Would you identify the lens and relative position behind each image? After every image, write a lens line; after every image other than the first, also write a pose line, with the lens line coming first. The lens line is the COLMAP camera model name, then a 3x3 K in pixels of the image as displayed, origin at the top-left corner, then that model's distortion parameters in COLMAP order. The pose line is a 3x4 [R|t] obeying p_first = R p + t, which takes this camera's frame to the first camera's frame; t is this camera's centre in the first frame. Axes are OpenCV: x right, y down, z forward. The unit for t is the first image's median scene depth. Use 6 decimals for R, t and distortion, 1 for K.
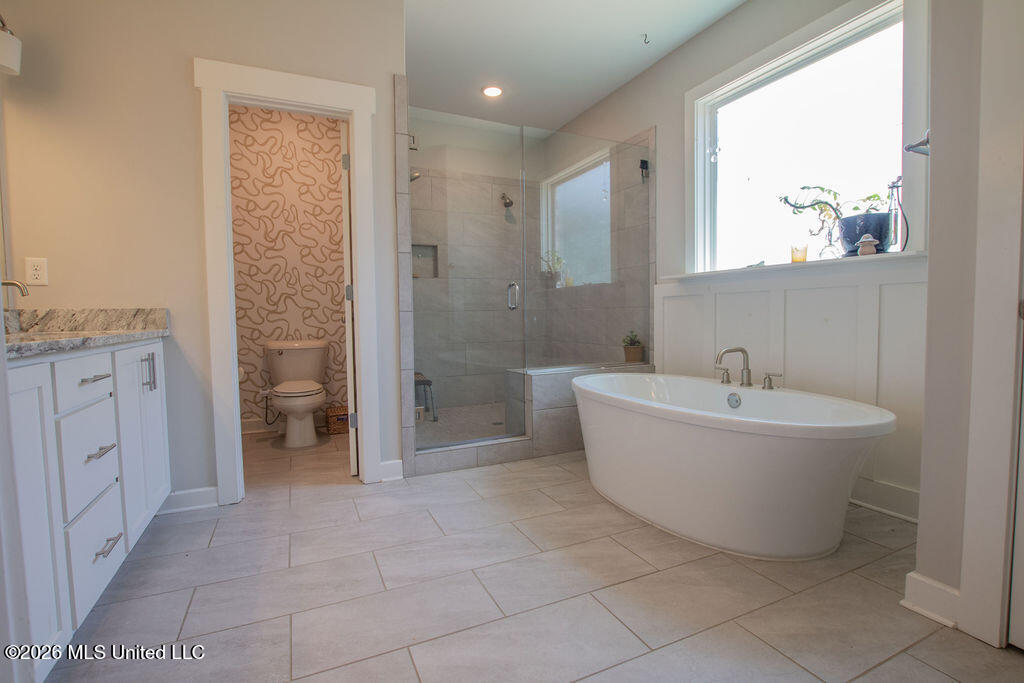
lens RADIAL K [[477.5, 0, 516.6], [0, 477.5, 341.9], [0, 0, 1]] dist [-0.018658, 0.001118]
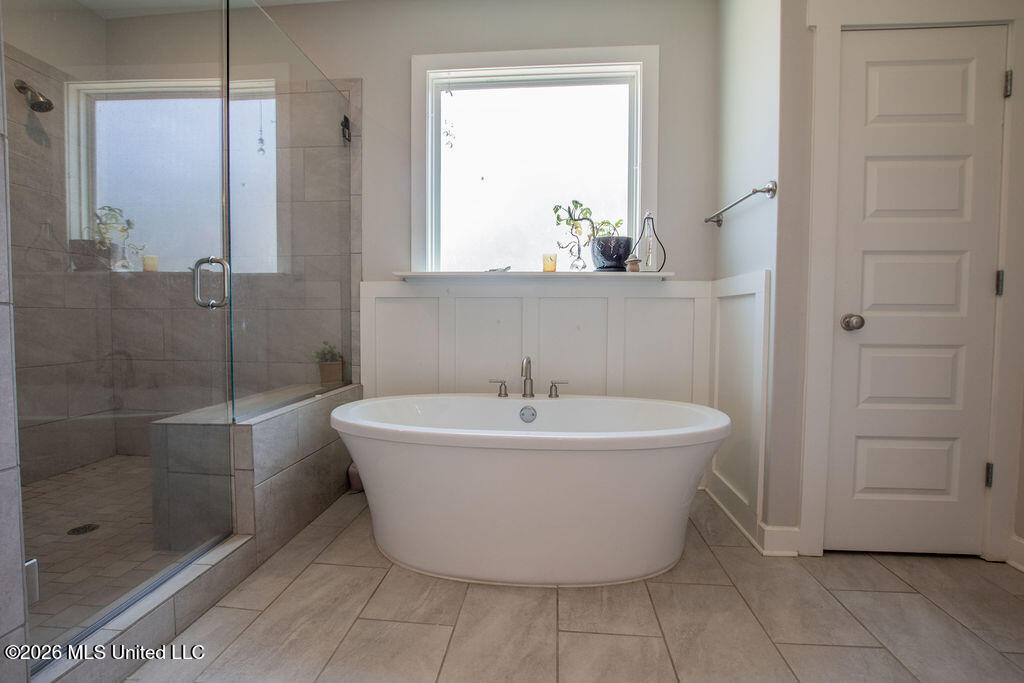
lens RADIAL K [[477.5, 0, 512.6], [0, 477.5, 337.8], [0, 0, 1]] dist [-0.018658, 0.001118]
pose [[0.508570, -0.017566, 0.860841, -0.321470], [0.033848, 0.999427, 0.000398, -0.024194], [-0.860355, 0.028935, 0.508873, 0.491956]]
